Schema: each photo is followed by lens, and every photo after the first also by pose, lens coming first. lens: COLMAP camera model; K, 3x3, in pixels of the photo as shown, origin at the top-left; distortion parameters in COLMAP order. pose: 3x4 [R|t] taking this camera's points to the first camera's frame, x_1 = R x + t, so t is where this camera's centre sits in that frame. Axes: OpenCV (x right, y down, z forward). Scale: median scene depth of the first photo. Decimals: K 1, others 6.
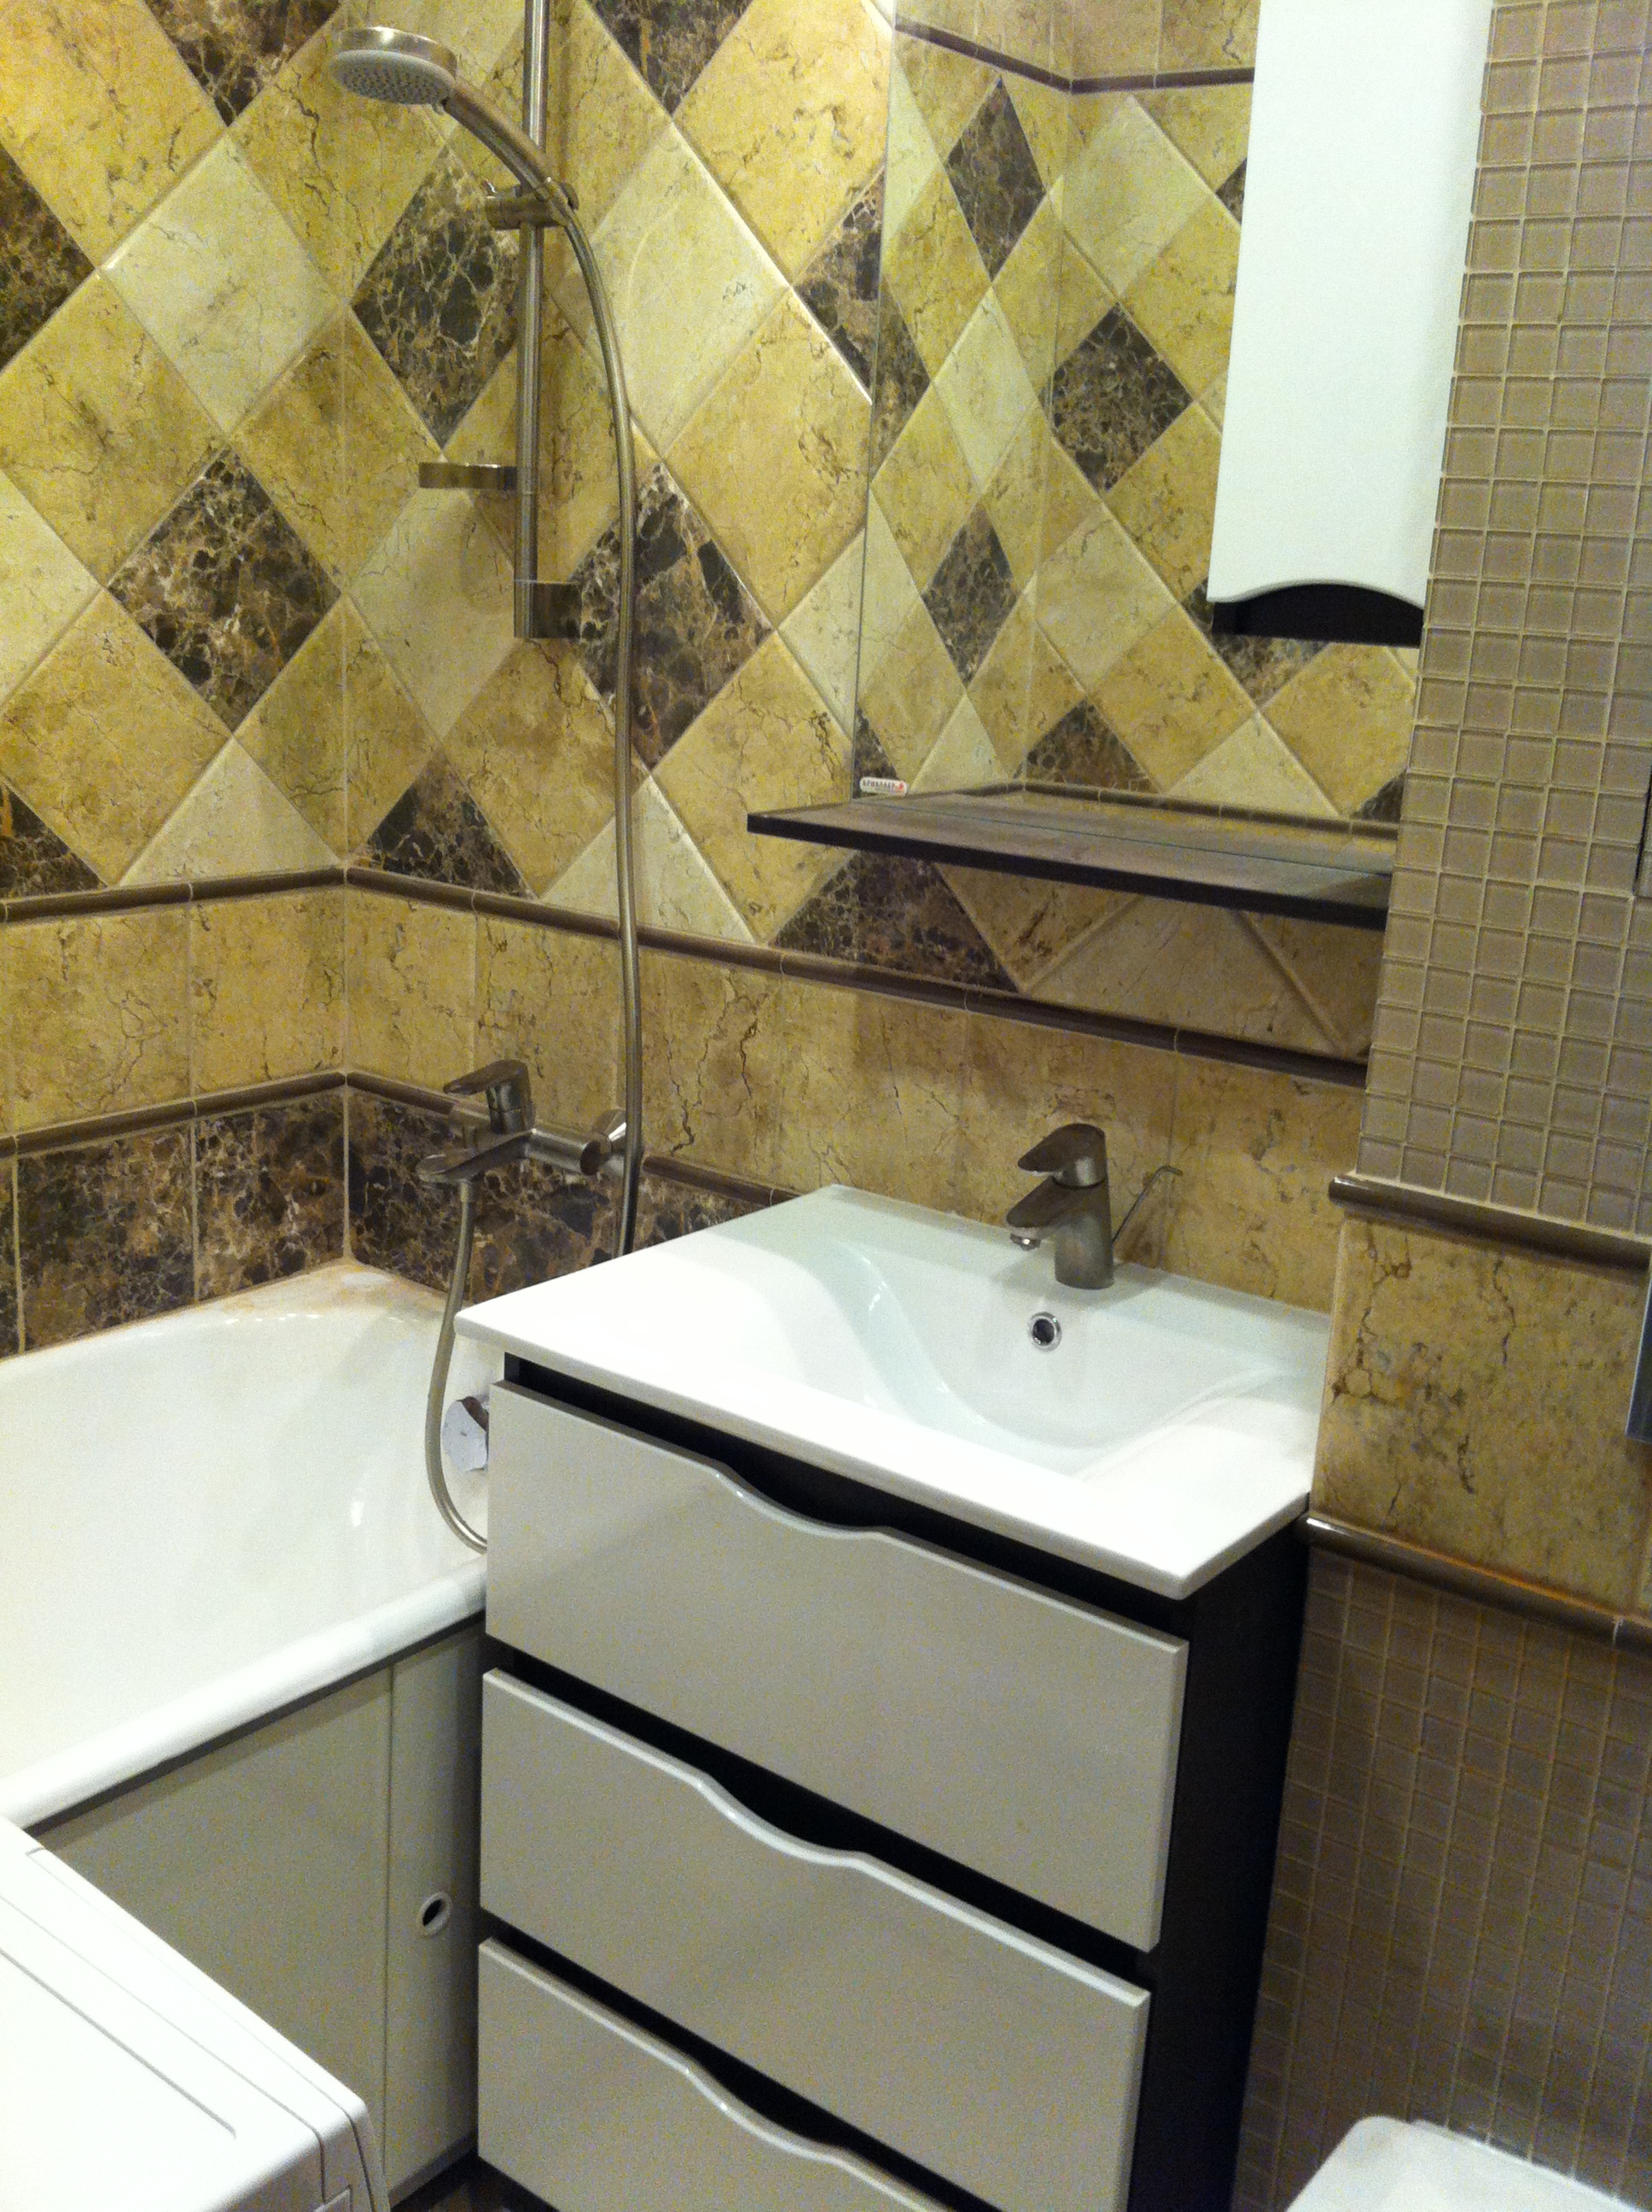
lens RADIAL K [[2110.6, 0, 809.9], [0, 2110.6, 1098.0], [0, 0, 1]] dist [-0.008065, 0.000000]
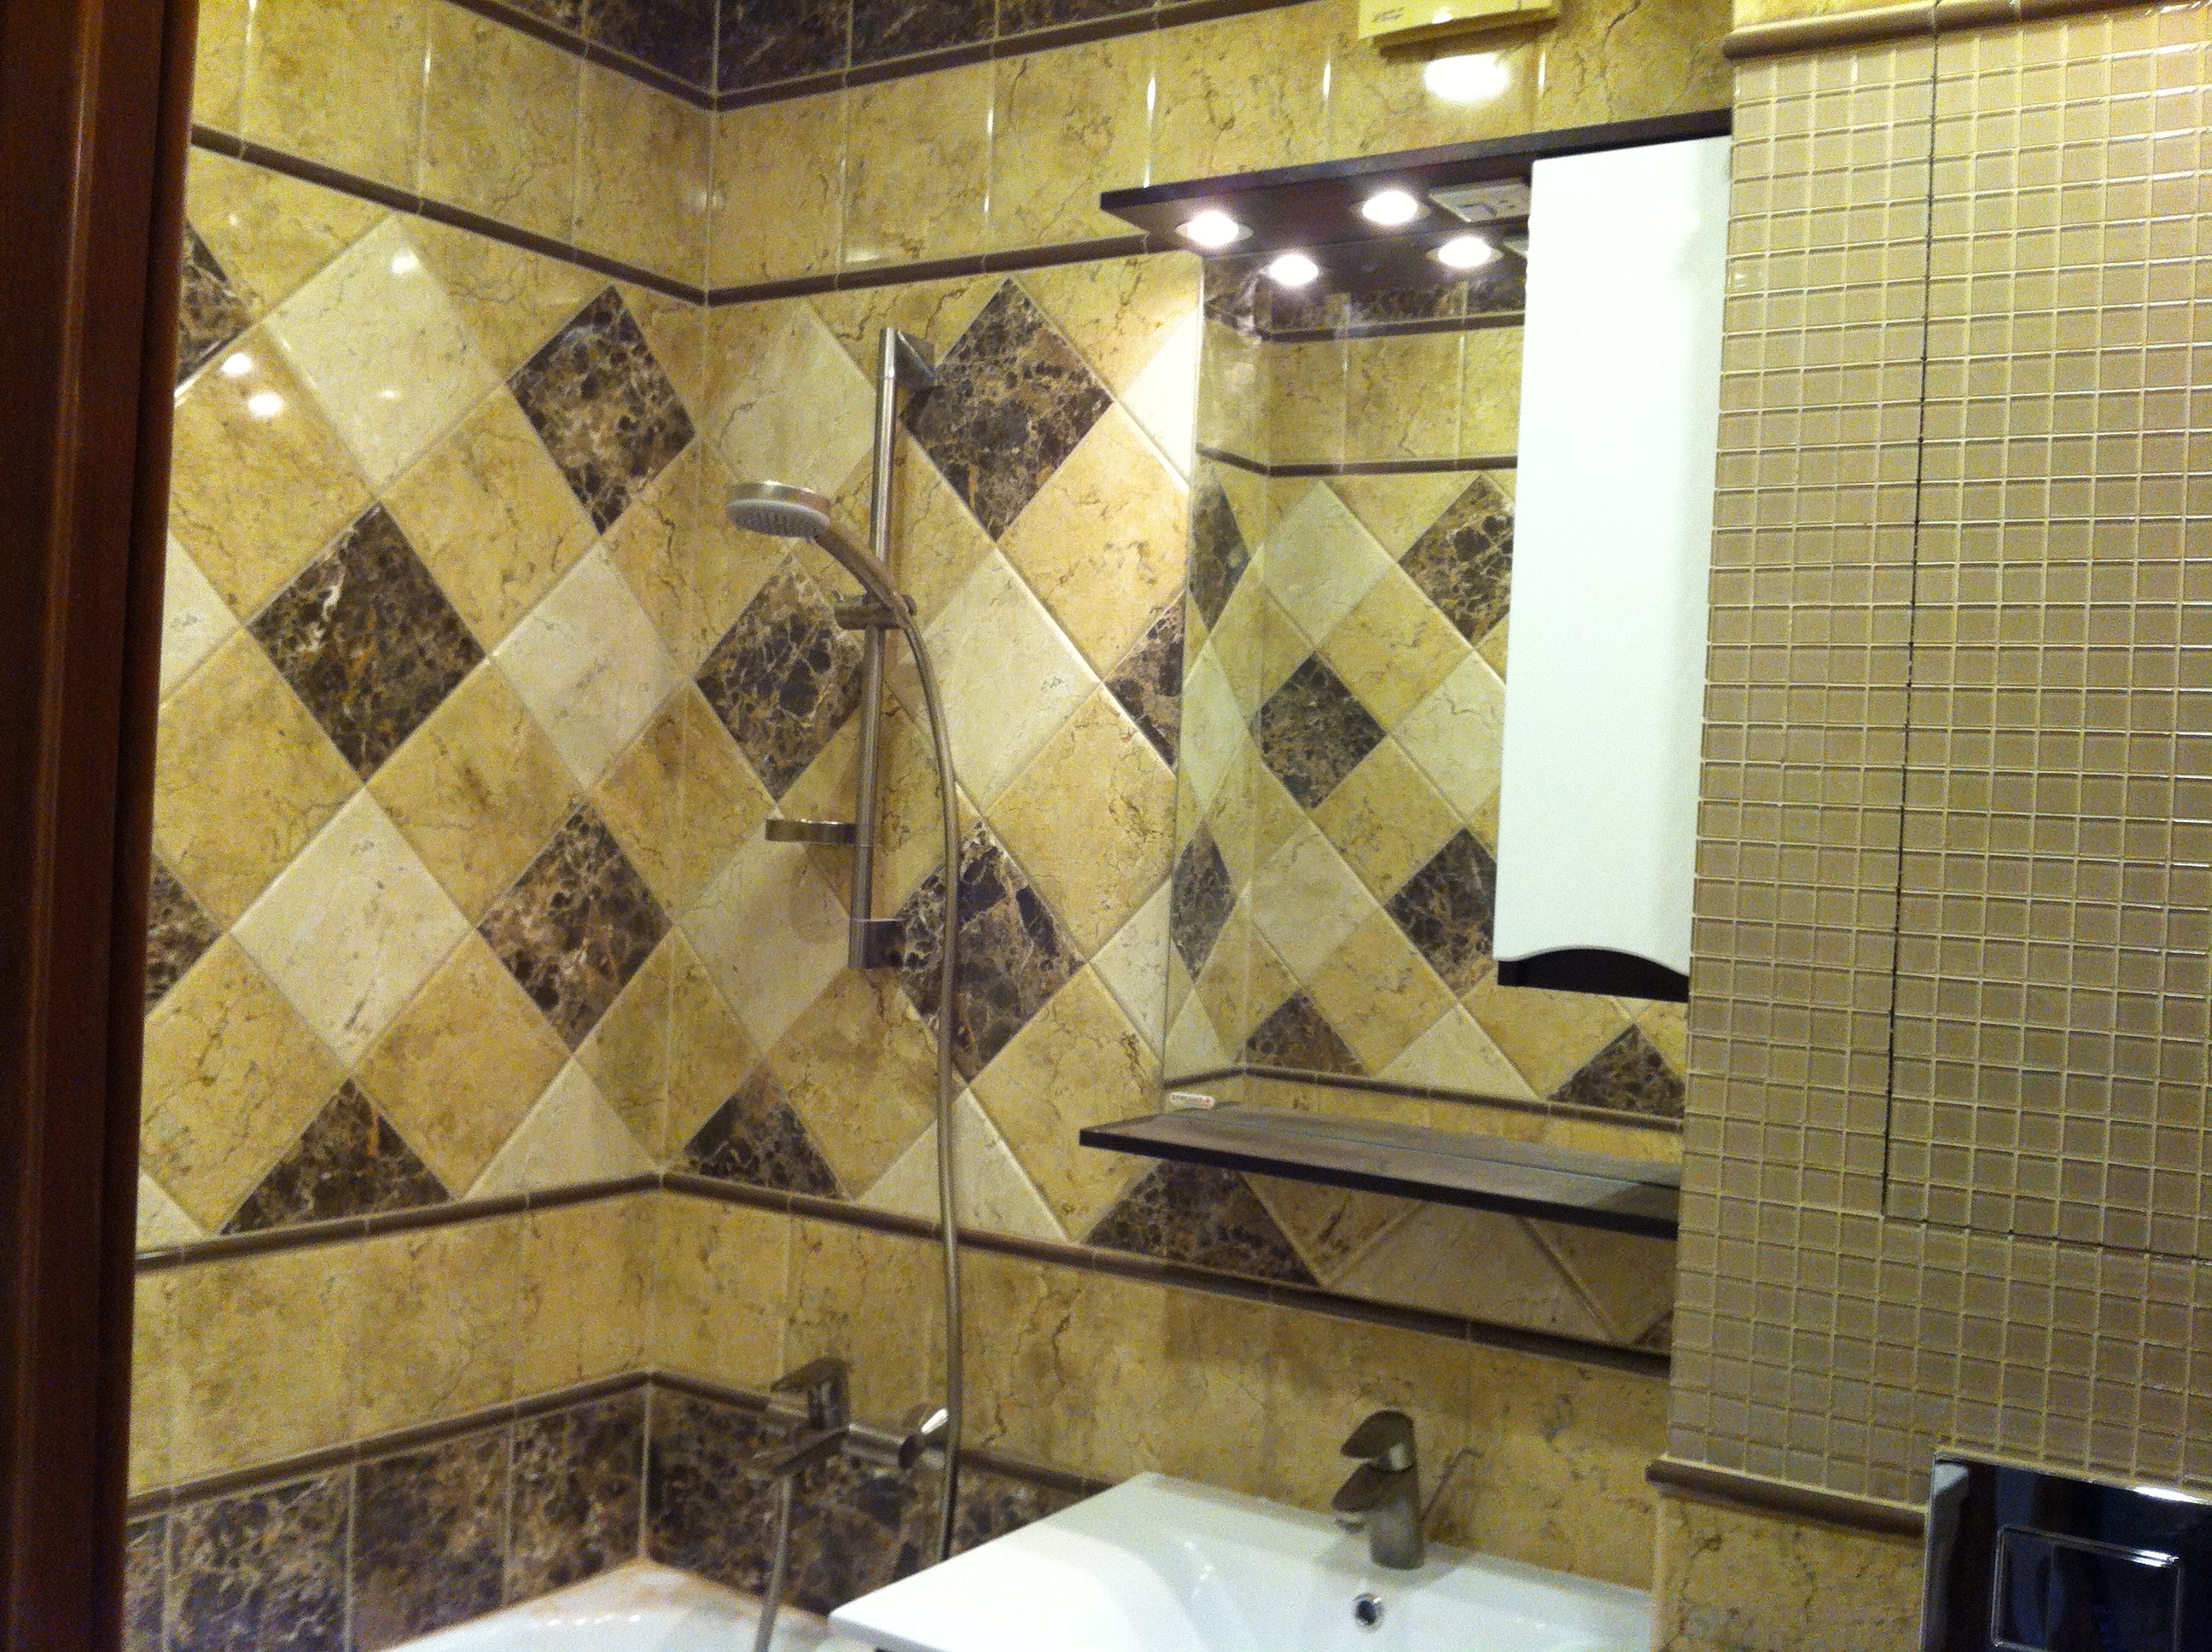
lens RADIAL K [[2110.6, 0, 1148.0], [0, 2110.6, 816.3], [0, 0, 1]] dist [-0.008065, 0.000000]
pose [[0.995569, -0.000290, 0.094035, -0.087648], [0.023606, 0.968746, -0.246928, -0.016886], [-0.091025, 0.248054, 0.964460, -0.116470]]
